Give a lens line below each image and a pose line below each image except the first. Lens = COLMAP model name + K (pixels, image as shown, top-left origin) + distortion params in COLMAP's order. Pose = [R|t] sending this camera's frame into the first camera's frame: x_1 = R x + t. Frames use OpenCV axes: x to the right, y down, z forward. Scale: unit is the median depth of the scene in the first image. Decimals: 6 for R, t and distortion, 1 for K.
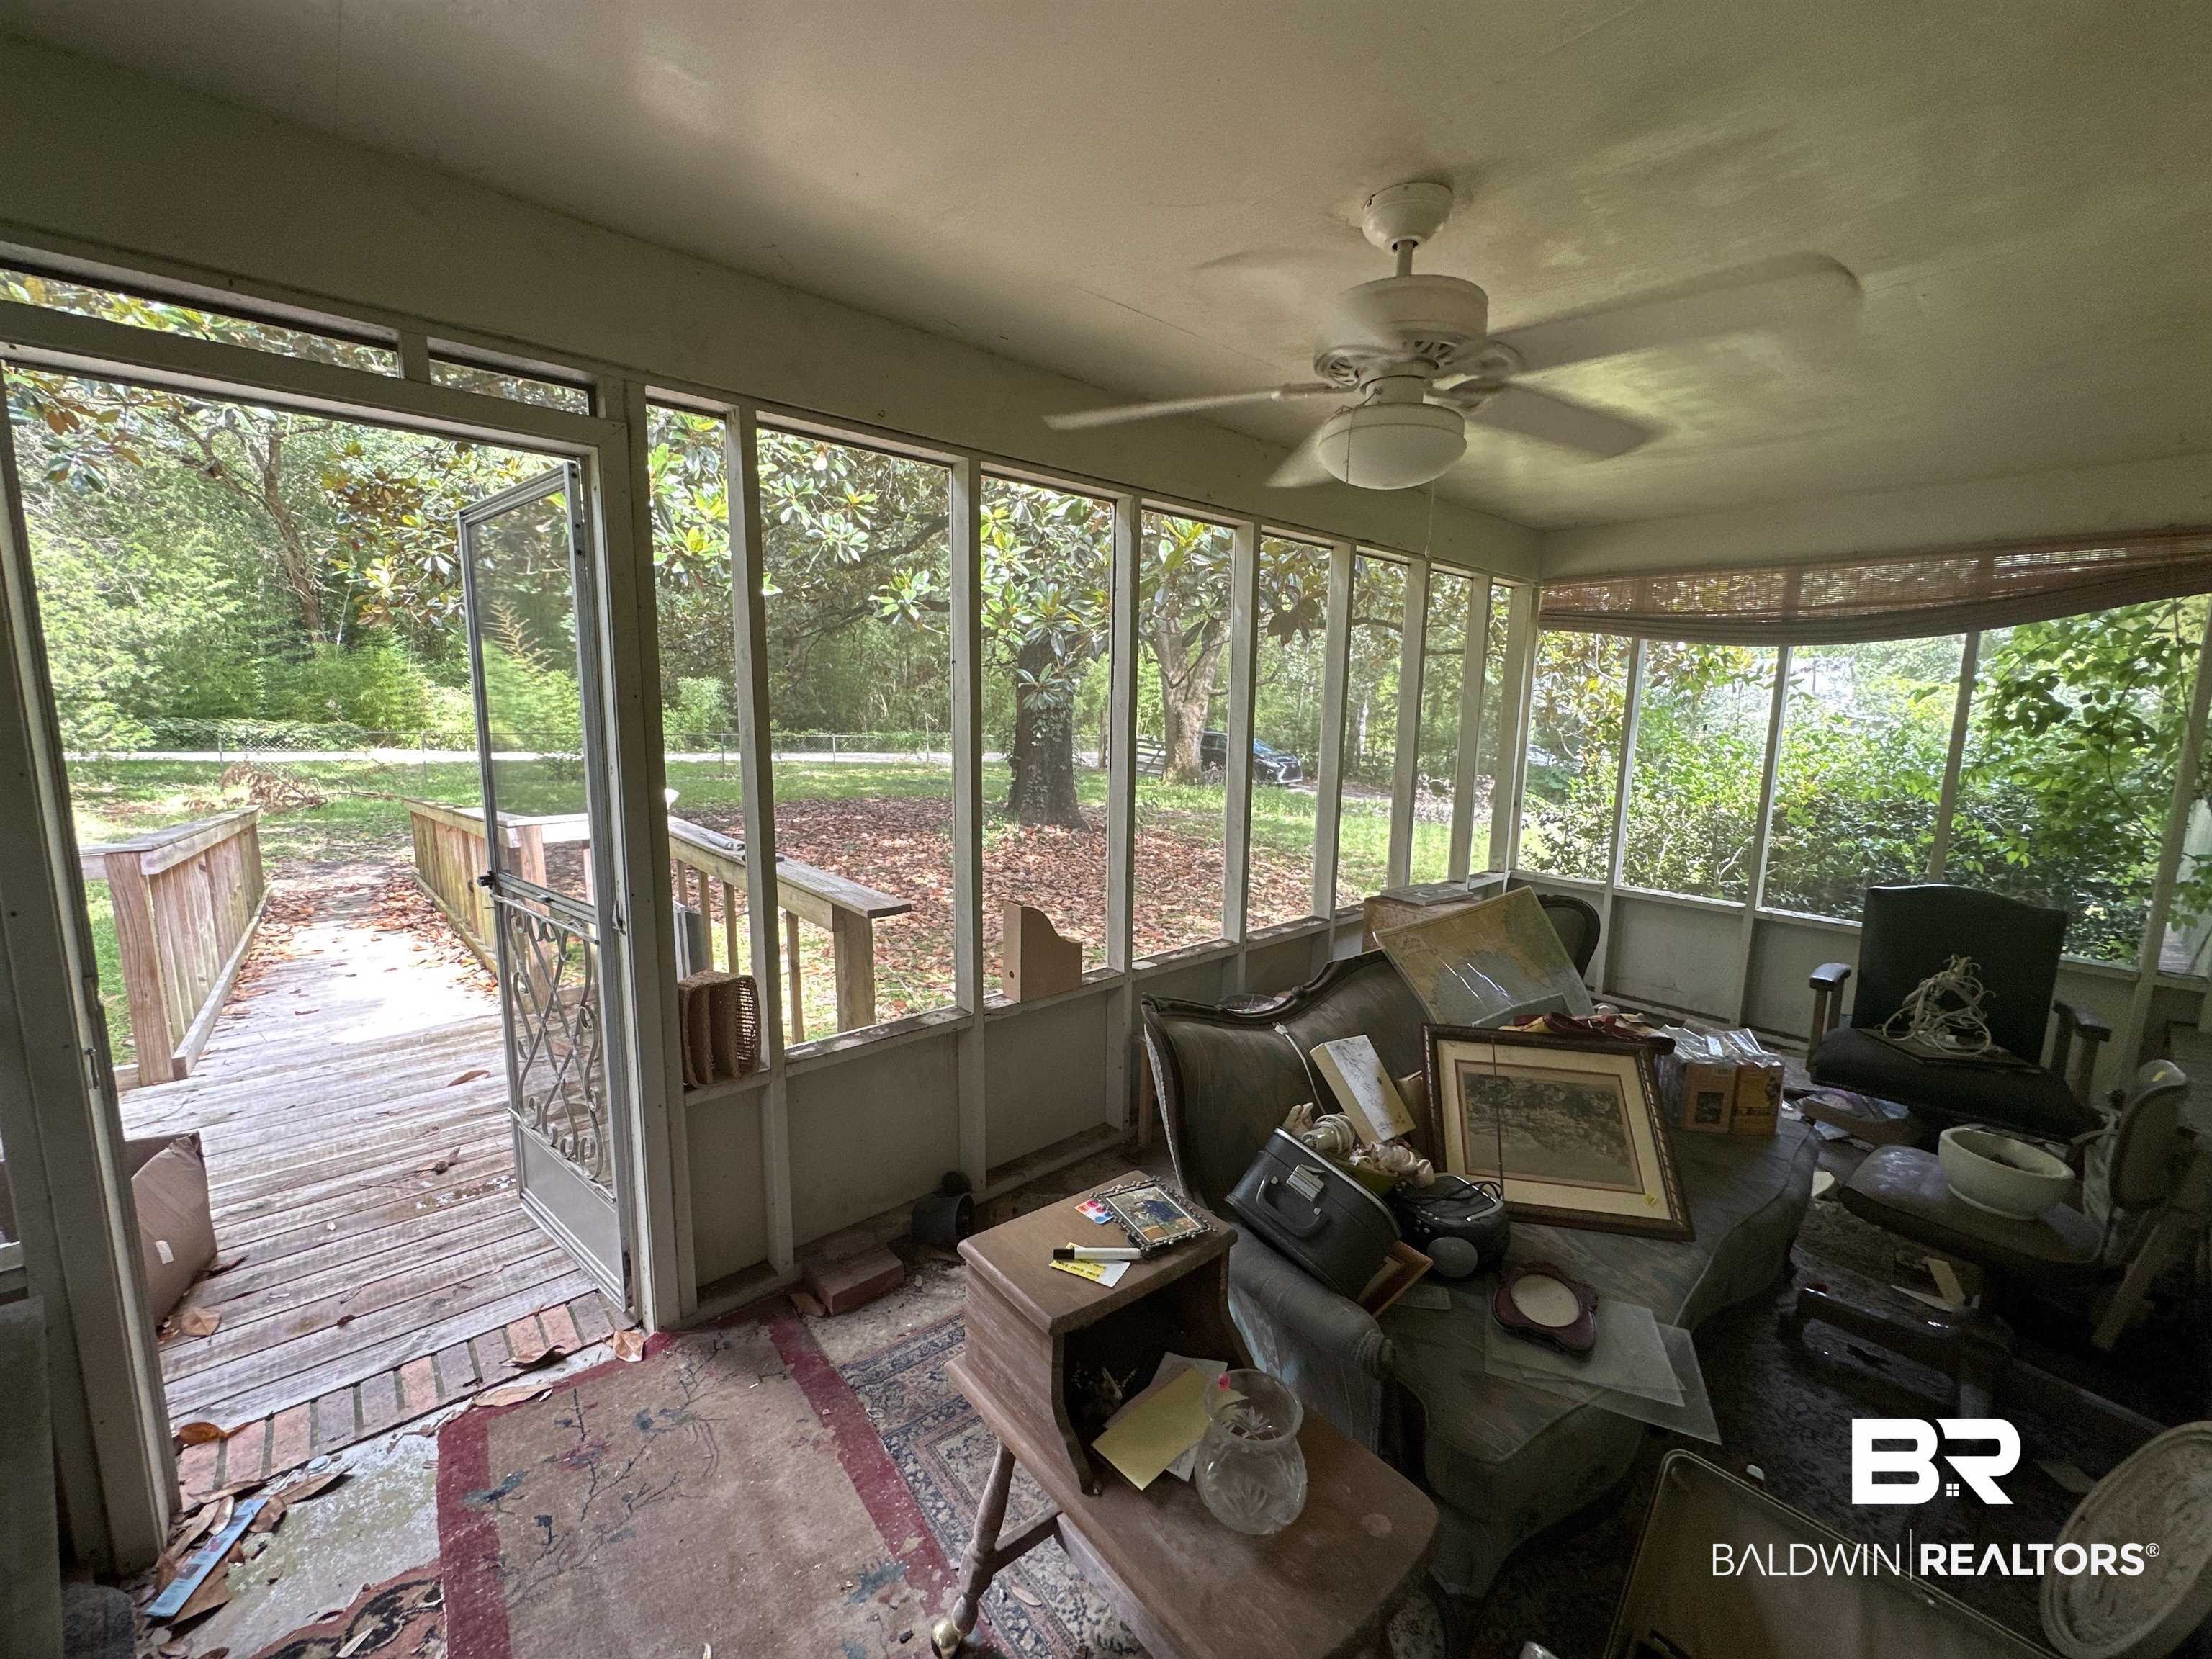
lens RADIAL K [[877.7, 0, 1106.2], [0, 877.7, 833.1], [0, 0, 1]] dist [-0.005356, 0.001035]
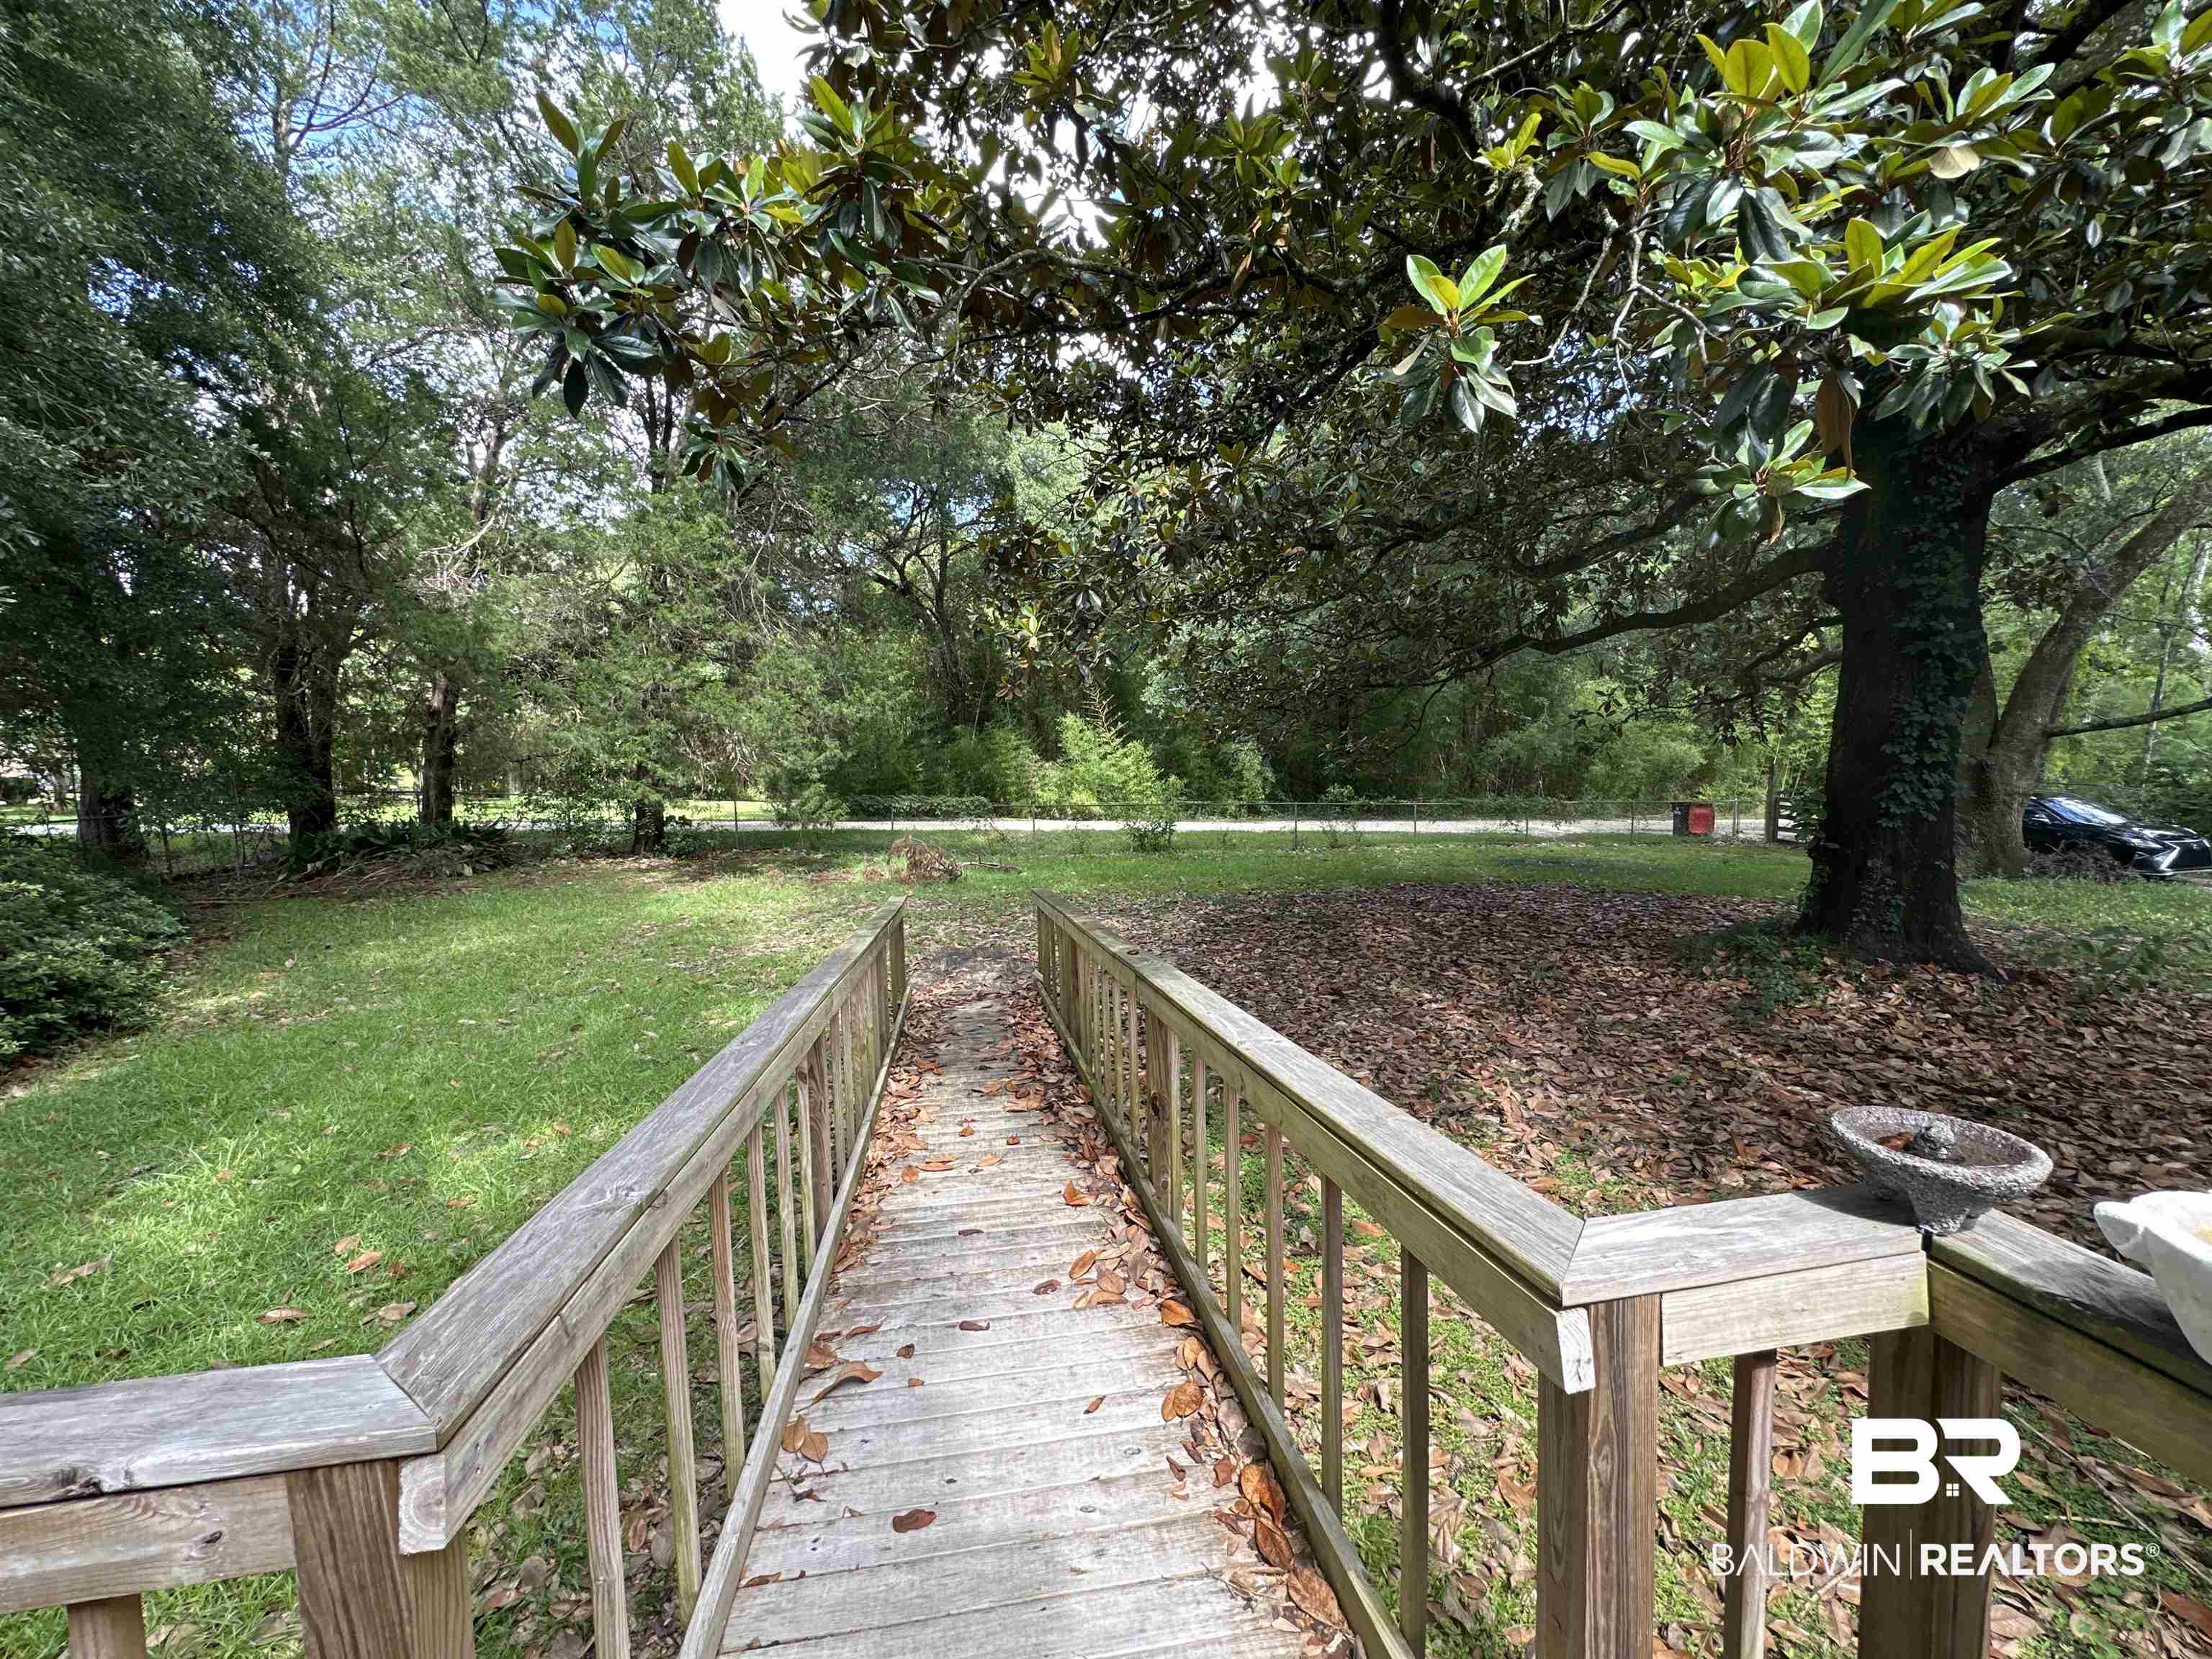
lens RADIAL K [[877.7, 0, 1109.8], [0, 877.7, 830.7], [0, 0, 1]] dist [-0.005356, 0.001035]
pose [[0.848520, 0.009353, -0.529081, -0.149072], [-0.047538, 0.997148, -0.058613, -0.026580], [0.527024, 0.074885, 0.846545, 0.161713]]
